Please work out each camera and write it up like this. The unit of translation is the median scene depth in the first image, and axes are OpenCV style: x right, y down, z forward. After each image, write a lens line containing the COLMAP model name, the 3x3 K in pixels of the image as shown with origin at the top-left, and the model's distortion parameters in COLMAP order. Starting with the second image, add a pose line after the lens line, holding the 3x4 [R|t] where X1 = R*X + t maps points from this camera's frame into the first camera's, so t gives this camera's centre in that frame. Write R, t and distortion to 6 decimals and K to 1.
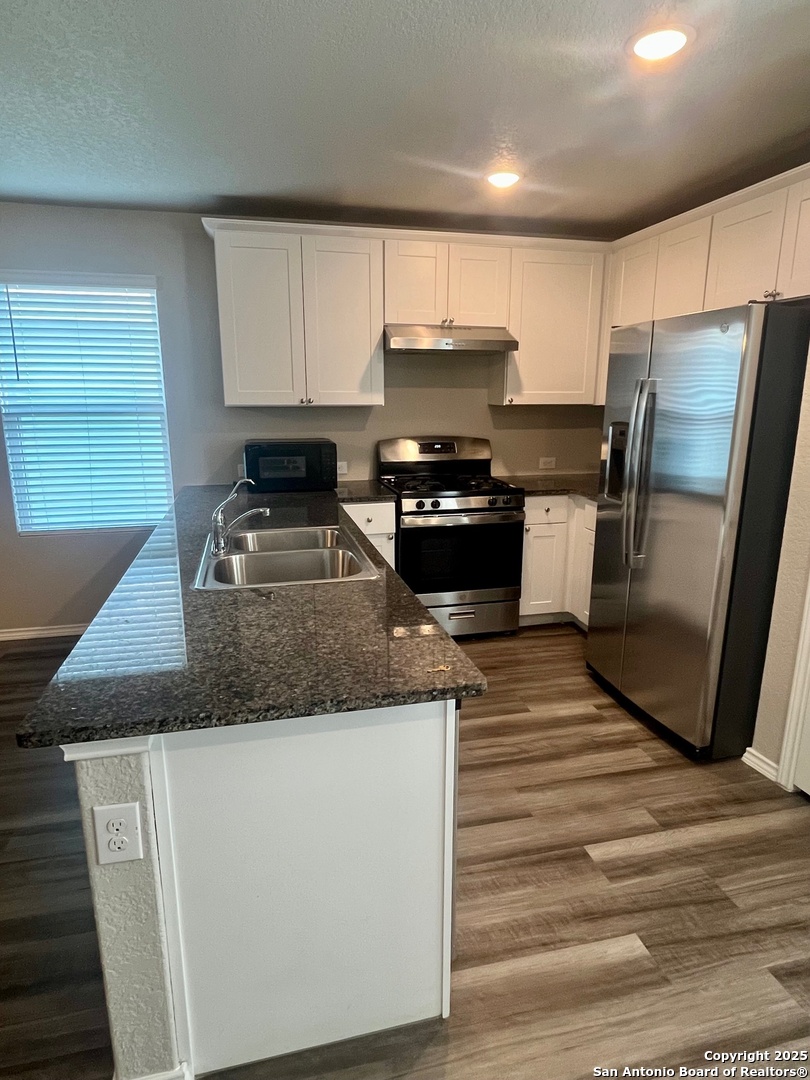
lens RADIAL K [[637.9, 0, 409.5], [0, 637.9, 546.0], [0, 0, 1]] dist [0.001138, -0.006552]
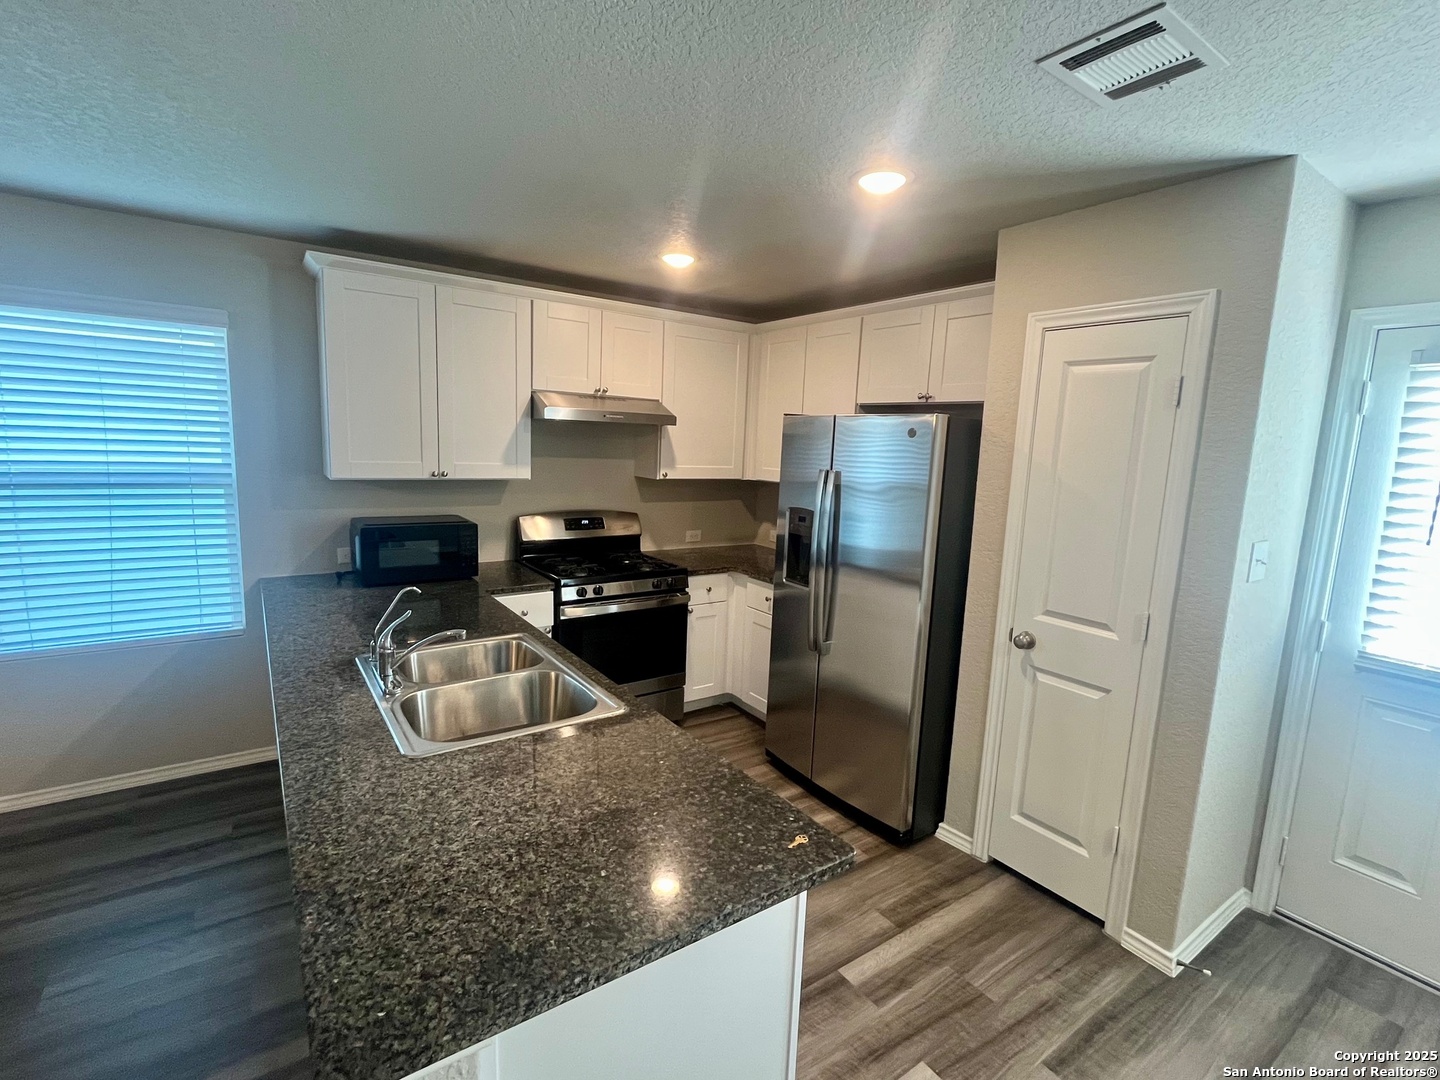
lens RADIAL K [[674.9, 0, 724.6], [0, 674.9, 542.2], [0, 0, 1]] dist [-0.001179, -0.000541]
pose [[0.931180, -0.018639, 0.364083, -0.147459], [0.047070, 0.996480, -0.069374, -0.063127], [-0.361508, 0.081737, 0.928779, 0.048759]]
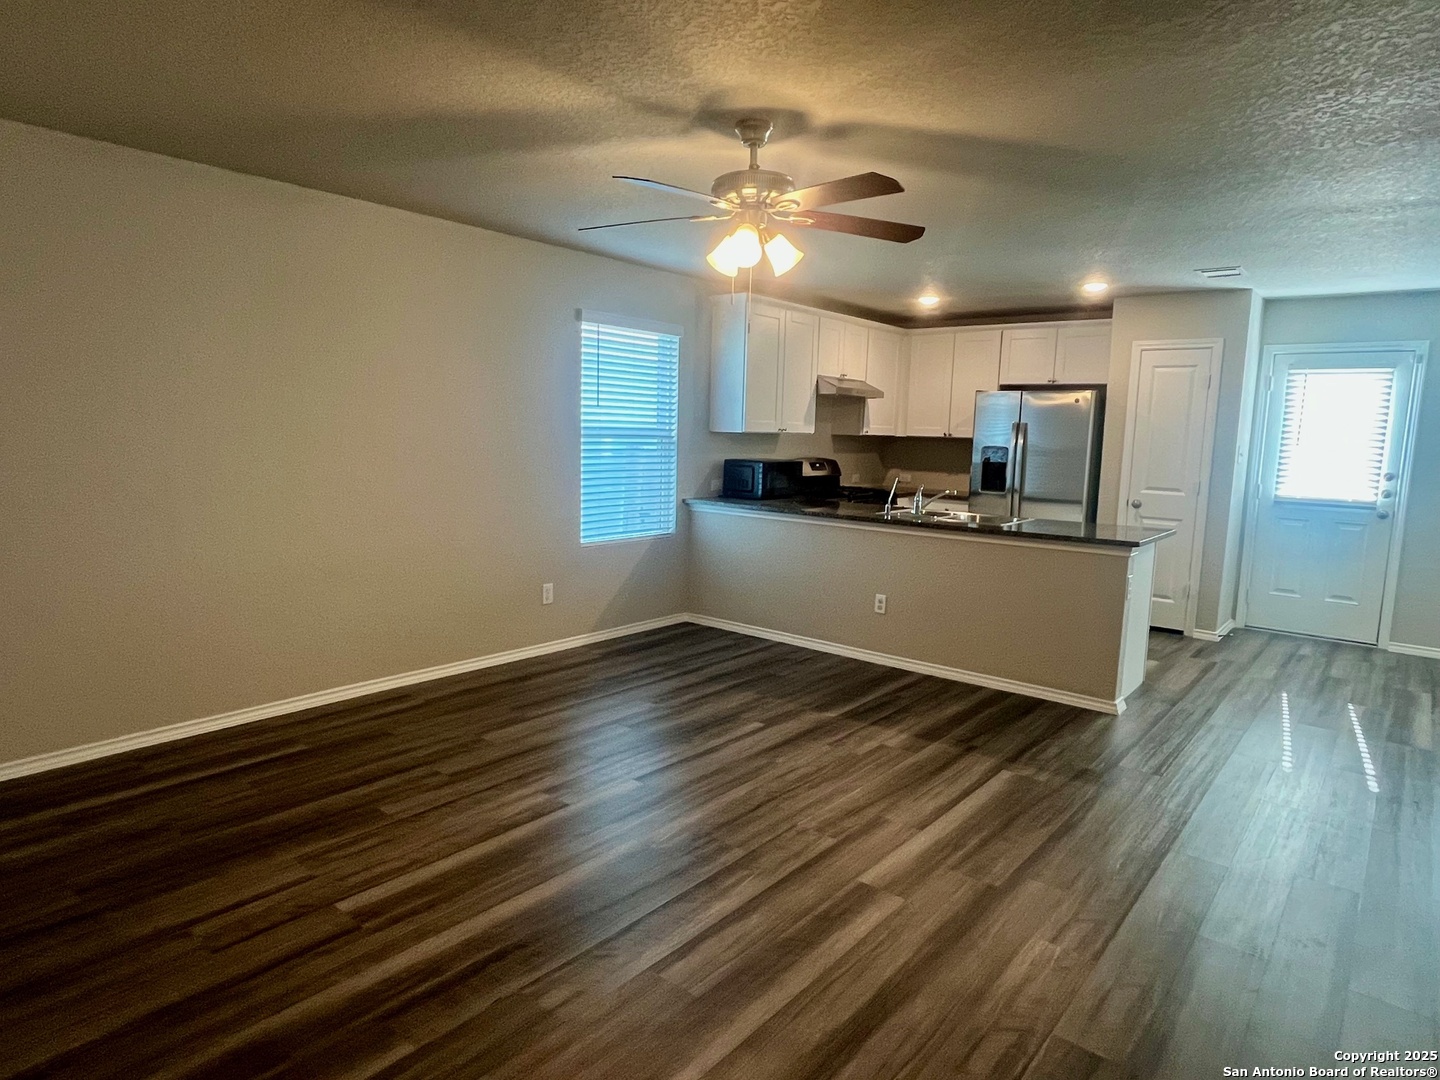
lens RADIAL K [[850.6, 0, 722.3], [0, 850.6, 543.6], [0, 0, 1]] dist [0.001138, -0.006552]
pose [[0.799124, -0.059254, 0.598239, -1.424889], [0.115066, 0.991808, -0.055468, 0.094305], [-0.590051, 0.113163, 0.799396, -0.321234]]
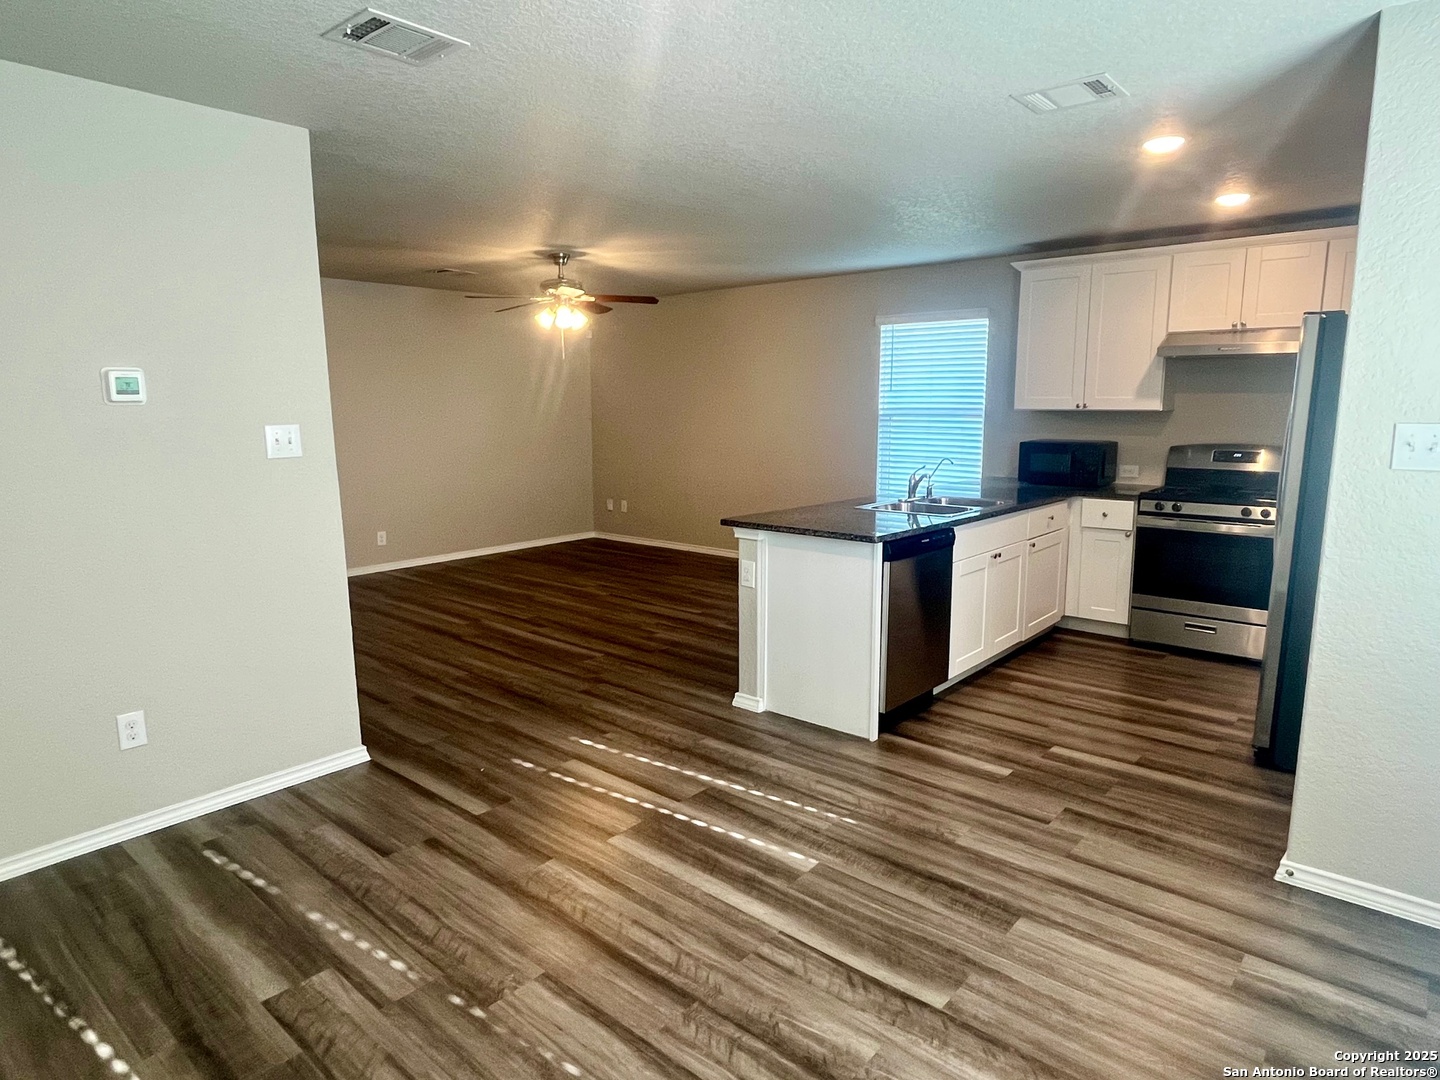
lens RADIAL K [[850.6, 0, 713.2], [0, 850.6, 544.7], [0, 0, 1]] dist [0.001138, -0.006552]
pose [[0.575201, 0.133966, -0.806967, 0.755418], [-0.184980, 0.982247, 0.031212, 0.090605], [0.796822, 0.131320, 0.589771, -0.387124]]
